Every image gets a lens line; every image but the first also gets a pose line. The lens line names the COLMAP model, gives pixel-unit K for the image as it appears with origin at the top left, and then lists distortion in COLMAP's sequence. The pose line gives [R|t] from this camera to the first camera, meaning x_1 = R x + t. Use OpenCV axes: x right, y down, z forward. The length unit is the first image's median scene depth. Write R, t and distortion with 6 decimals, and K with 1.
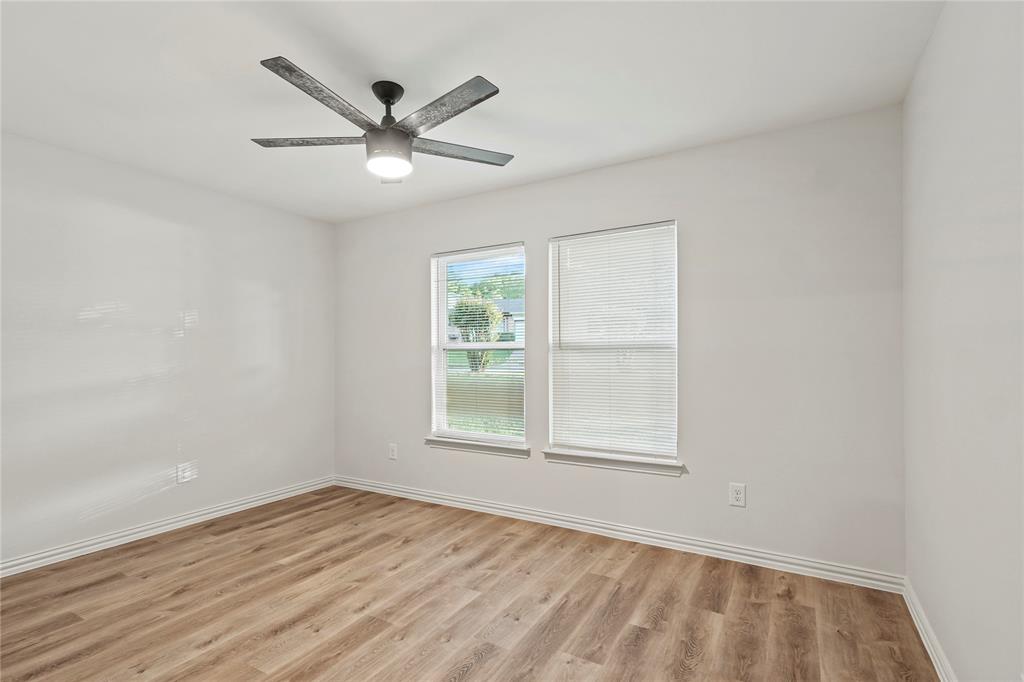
lens RADIAL K [[482.7, 0, 520.4], [0, 482.7, 347.2], [0, 0, 1]] dist [-0.004144, -0.001517]
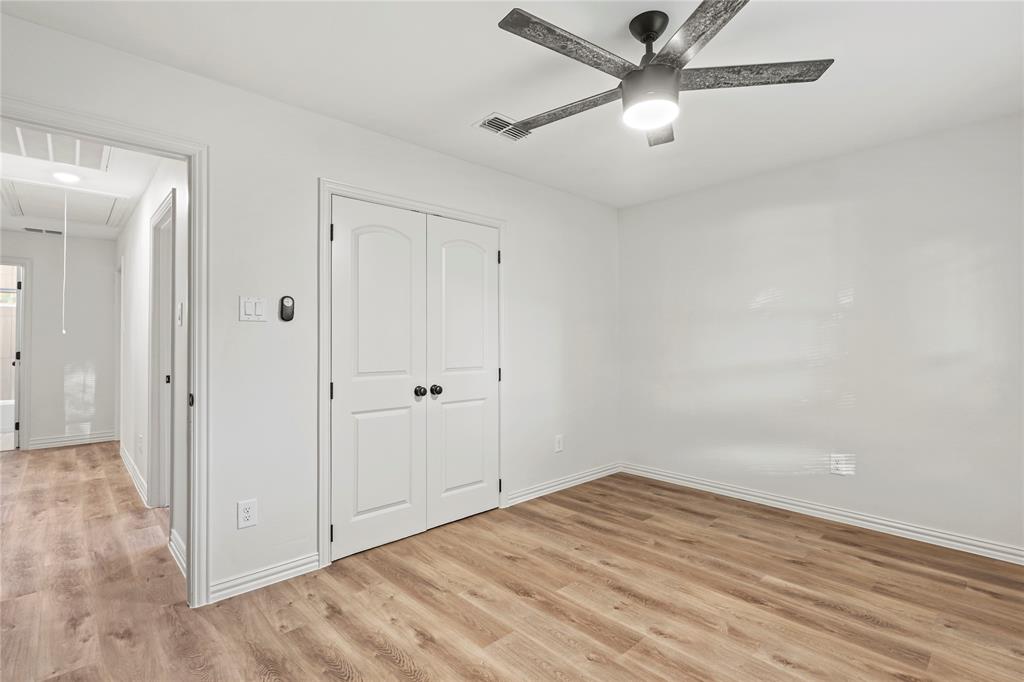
lens RADIAL K [[482.7, 0, 511.0], [0, 482.7, 336.8], [0, 0, 1]] dist [-0.004144, -0.001517]
pose [[-0.295660, -0.000599, -0.955293, 0.475316], [0.016351, 0.999850, -0.005688, 0.009198], [0.955153, -0.017301, -0.295606, 0.832961]]
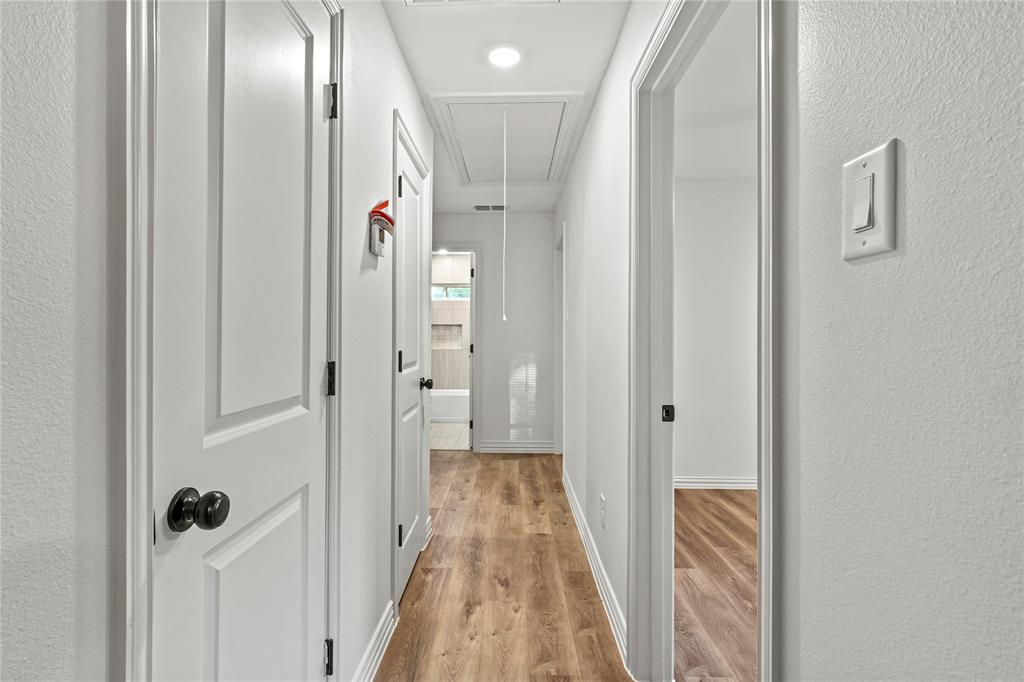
lens RADIAL K [[482.7, 0, 510.2], [0, 482.7, 336.7], [0, 0, 1]] dist [-0.004144, -0.001517]
pose [[-0.870069, 0.009415, -0.492840, 0.327852], [0.012179, 0.999923, -0.002398, 0.007891], [0.492779, -0.008088, -0.870117, 0.586006]]
